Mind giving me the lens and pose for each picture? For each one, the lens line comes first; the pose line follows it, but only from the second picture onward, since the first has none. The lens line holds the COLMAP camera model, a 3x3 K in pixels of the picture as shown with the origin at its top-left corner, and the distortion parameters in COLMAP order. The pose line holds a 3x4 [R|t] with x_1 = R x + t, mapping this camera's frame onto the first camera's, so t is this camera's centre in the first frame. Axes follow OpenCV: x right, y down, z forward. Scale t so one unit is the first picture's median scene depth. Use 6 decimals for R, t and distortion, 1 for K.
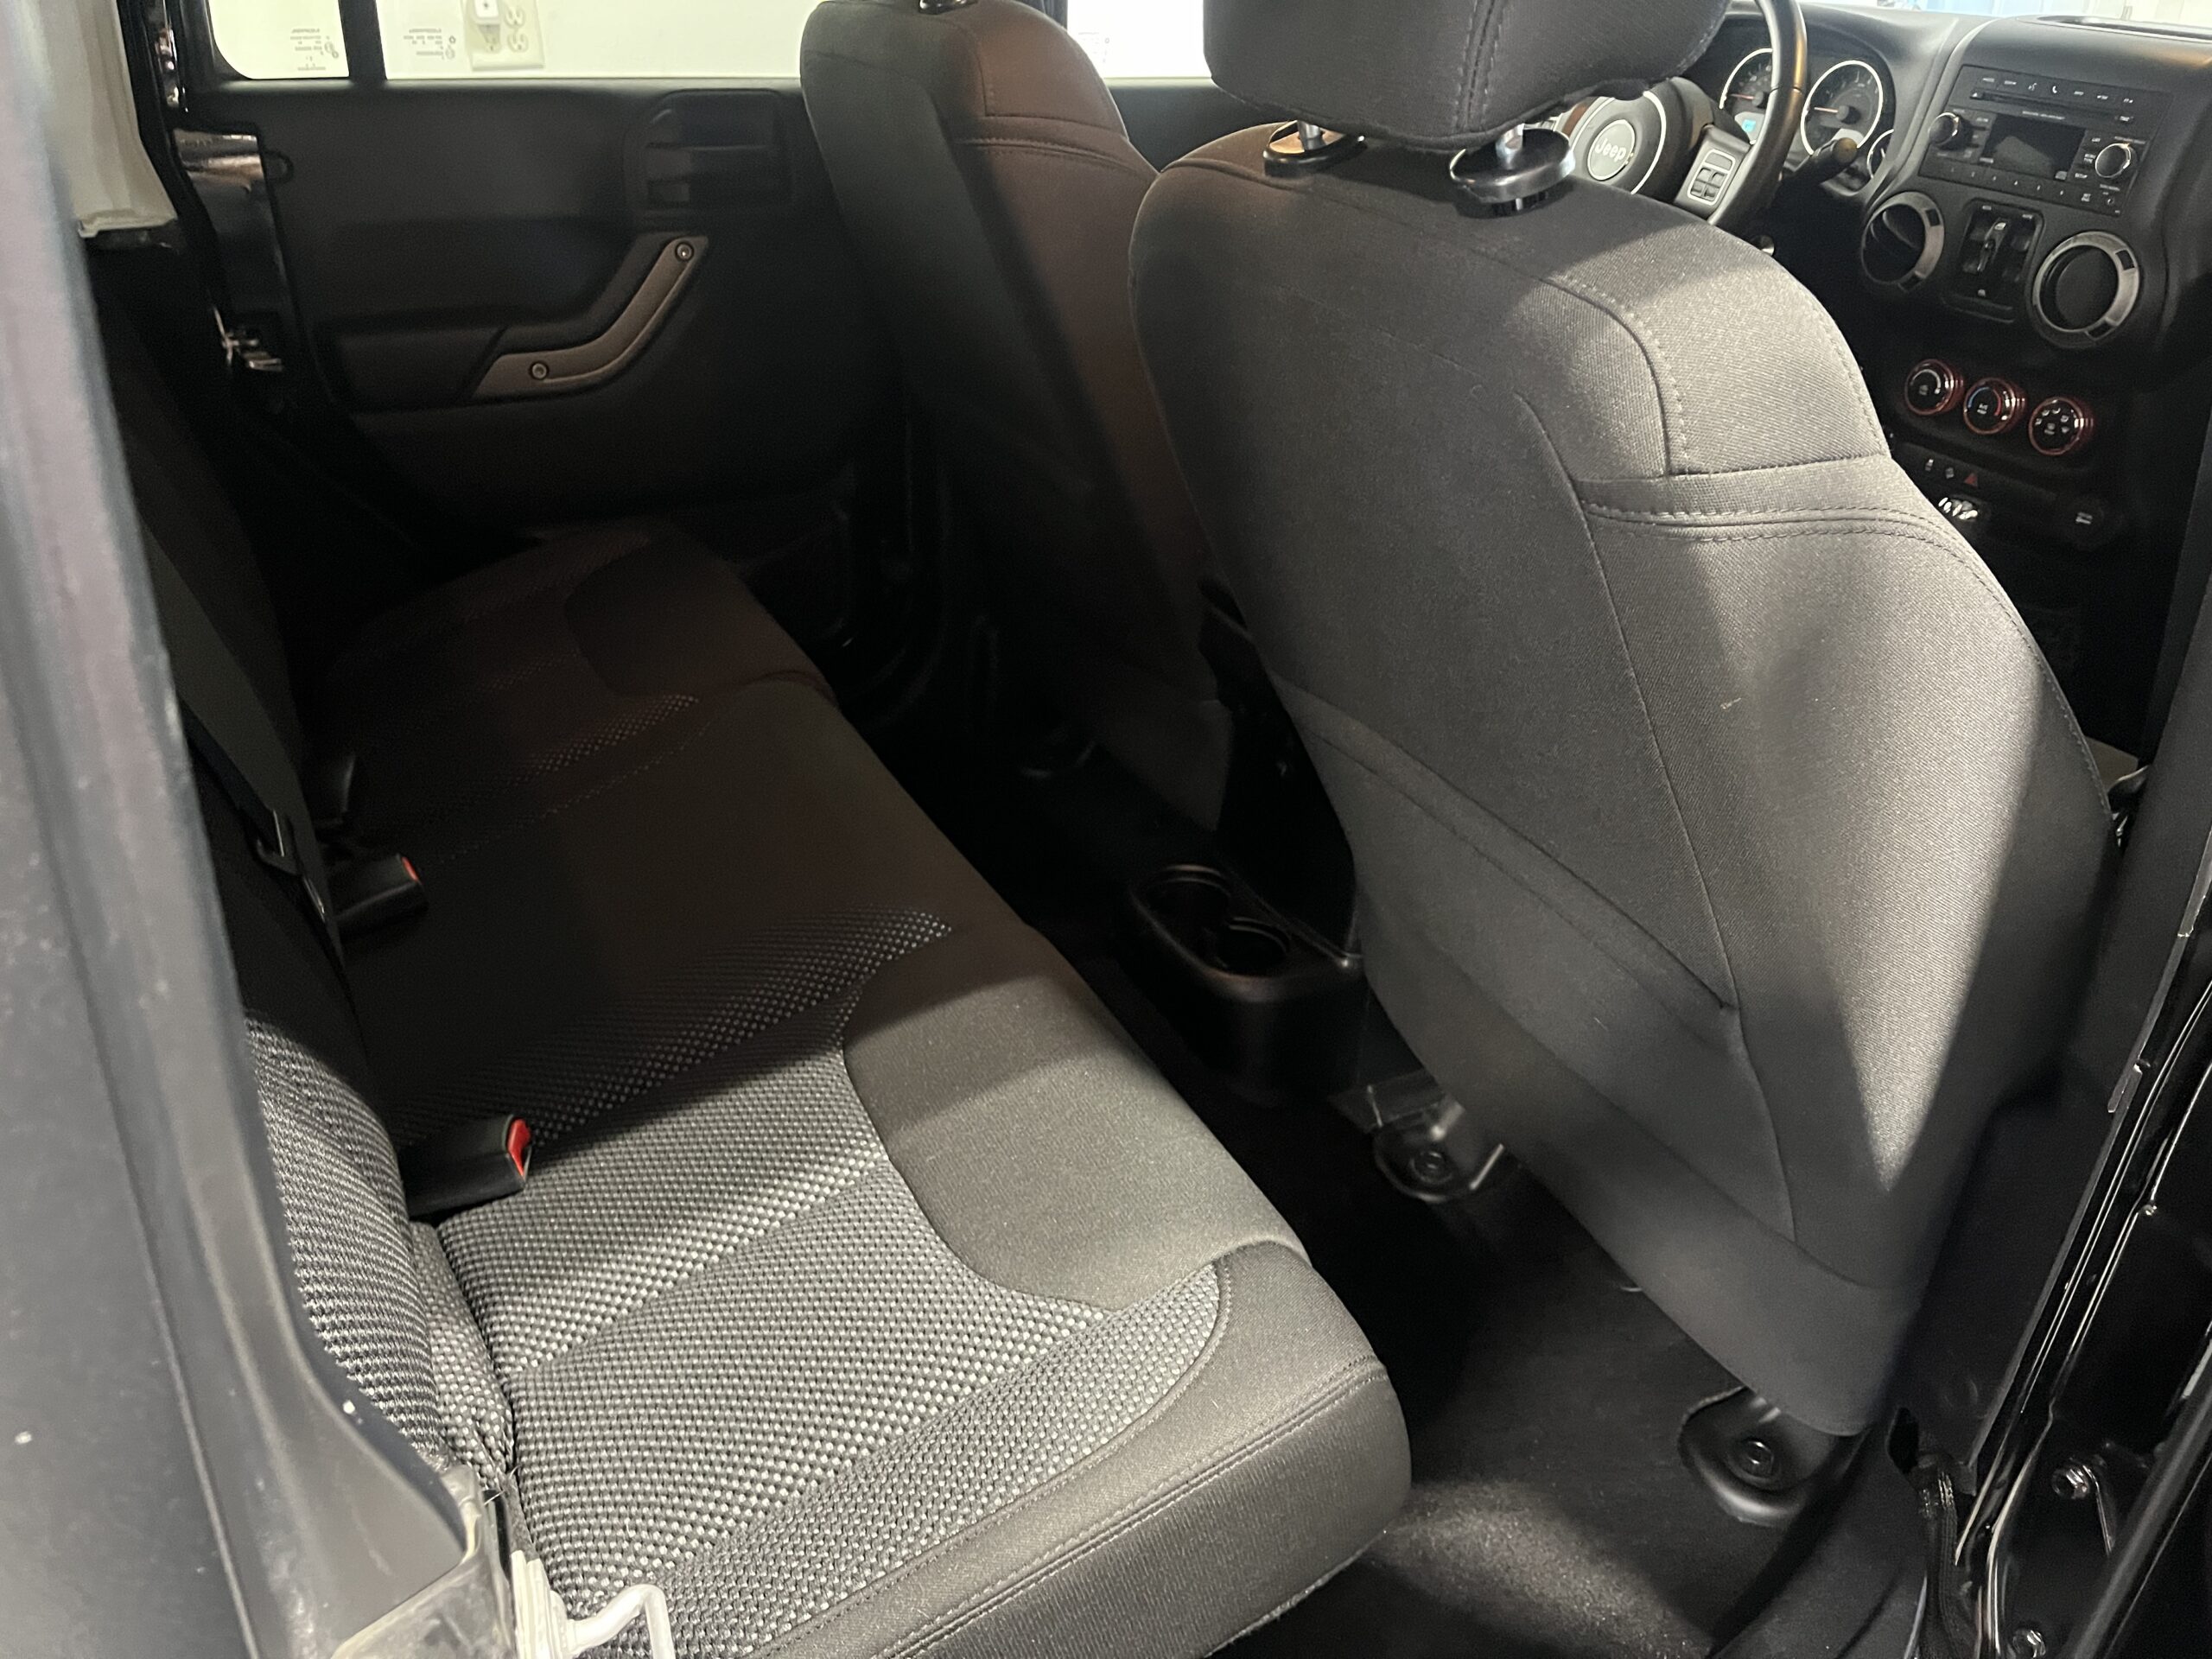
lens RADIAL K [[1696.3, 0, 1106.0], [0, 1696.3, 829.5], [0, 0, 1]] dist [0.100177, -0.161117]
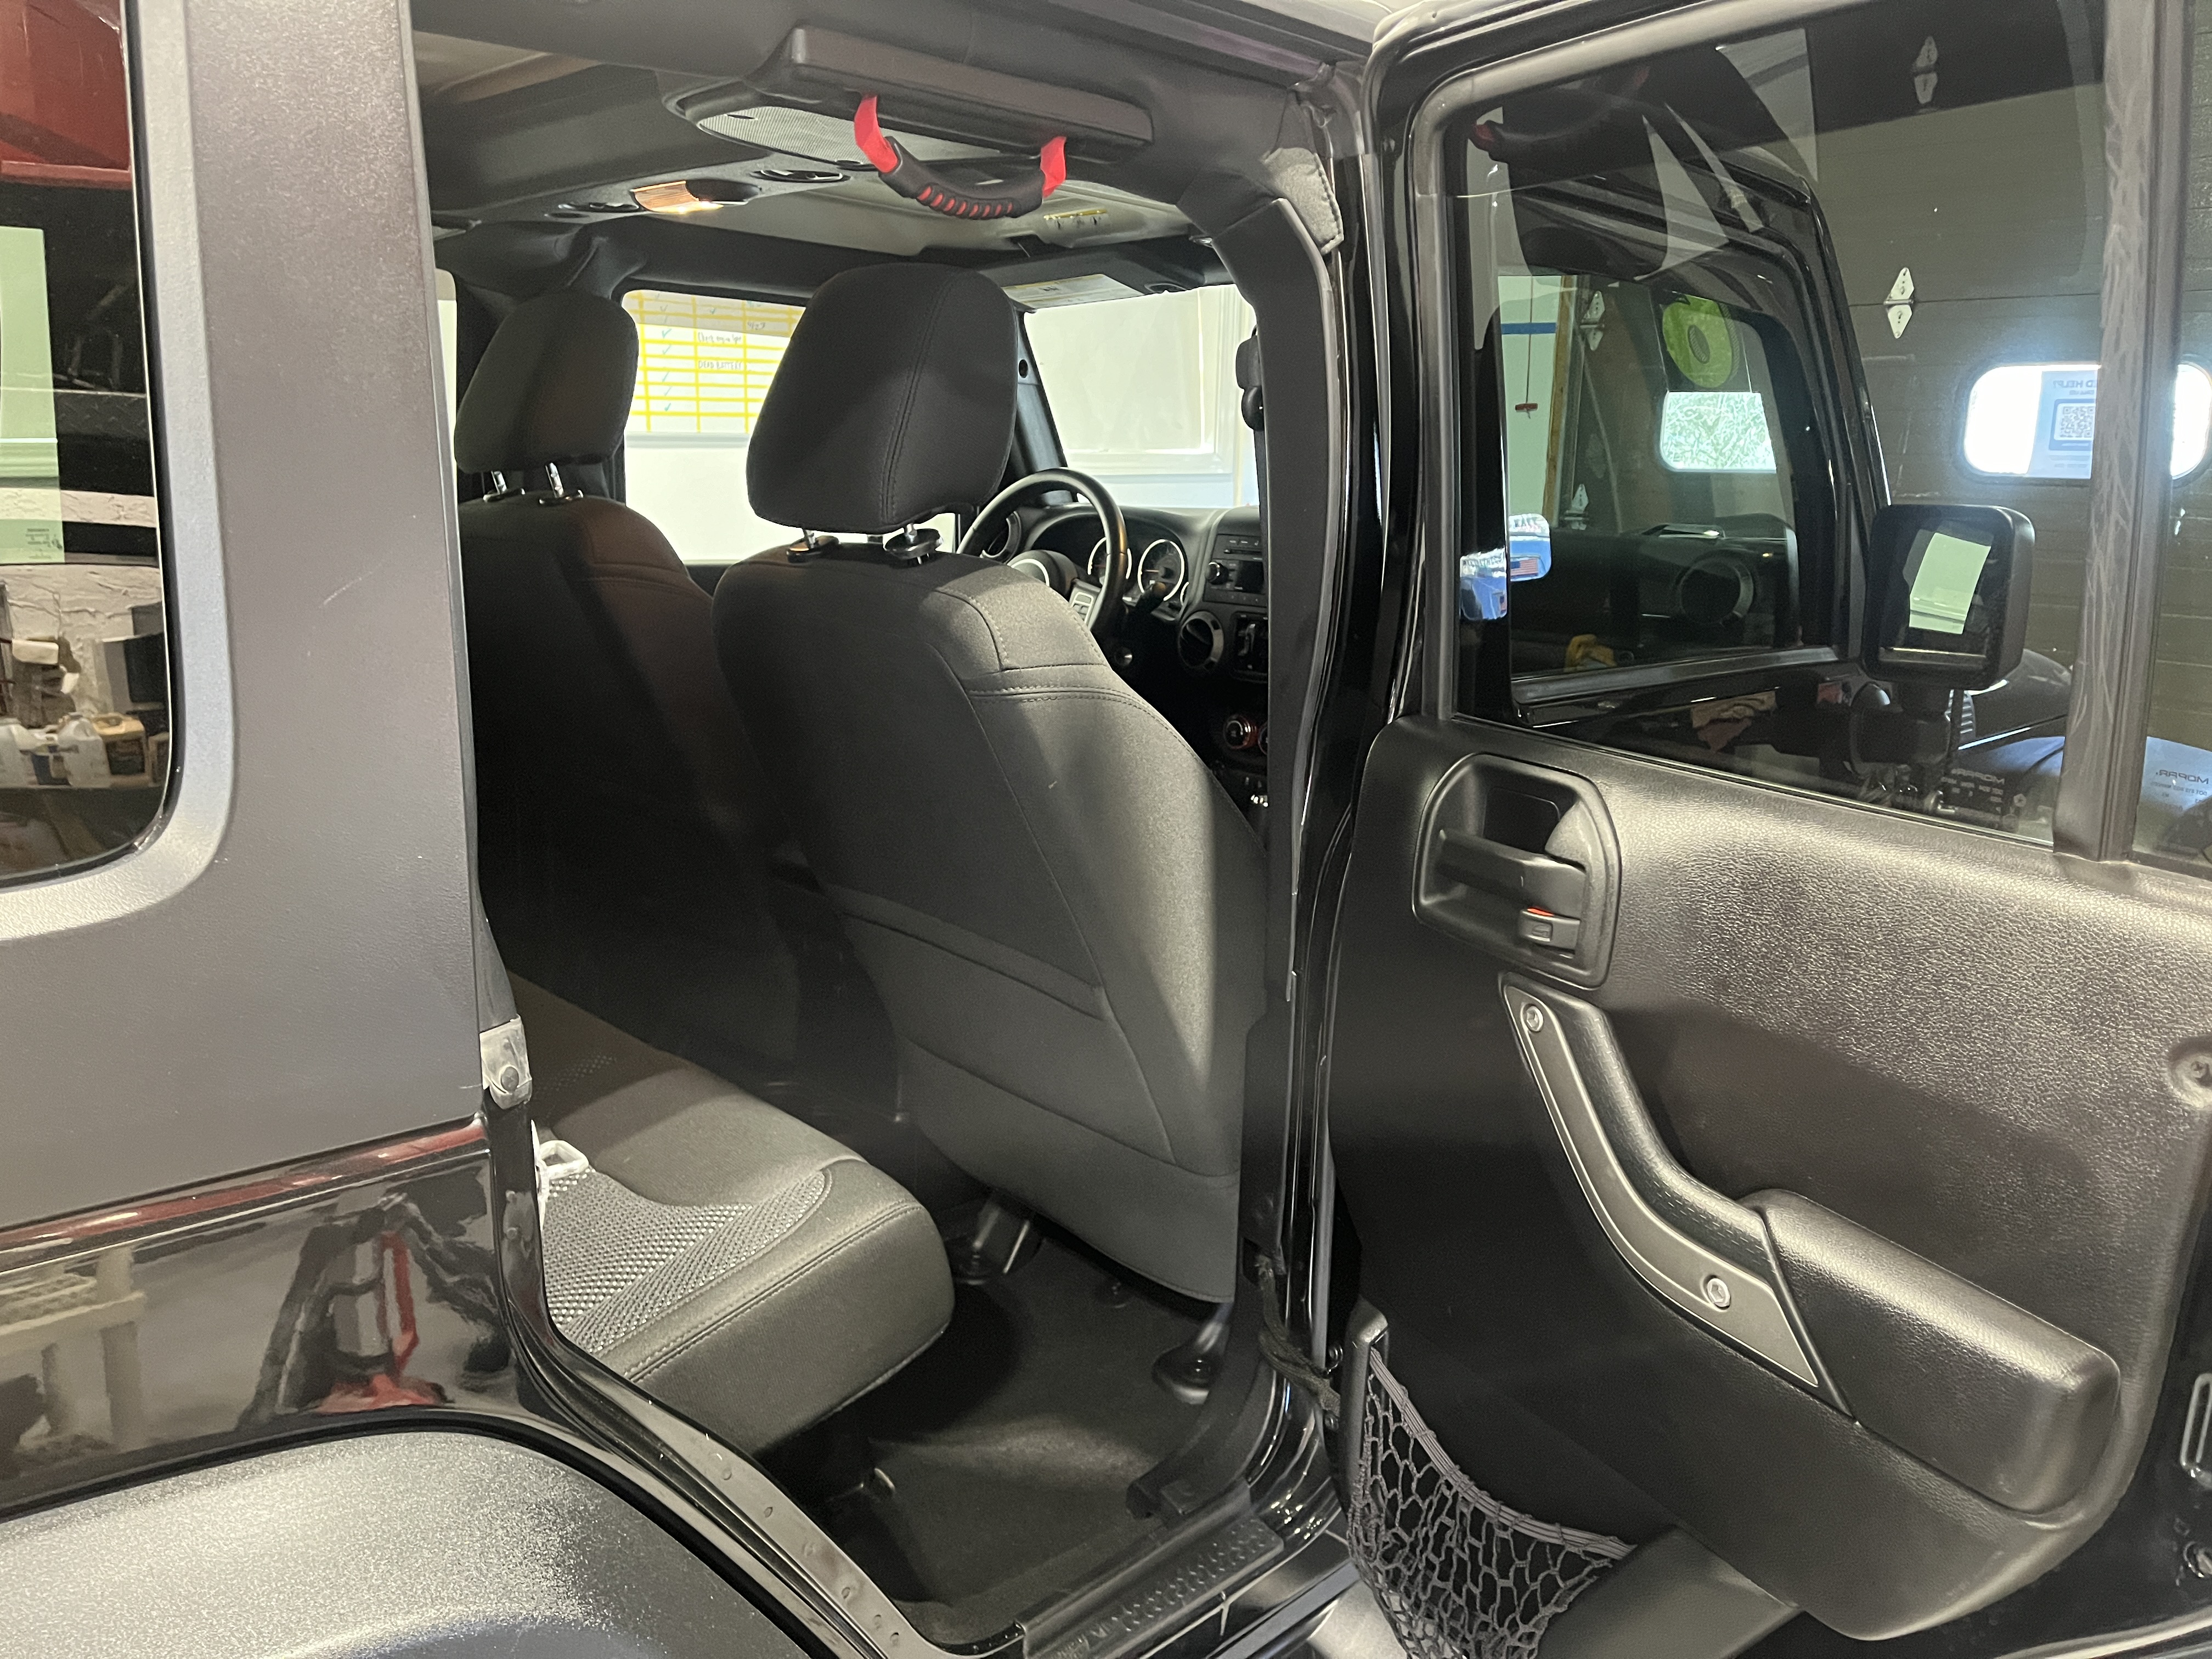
lens RADIAL K [[1645.6, 0, 1106.0], [0, 1645.6, 829.5], [0, 0, 1]] dist [0.050404, -0.002292]
pose [[0.958967, -0.070068, 0.274724, -0.046622], [0.143378, 0.955794, -0.256709, 0.206535], [-0.244593, 0.285565, 0.926621, -0.337405]]
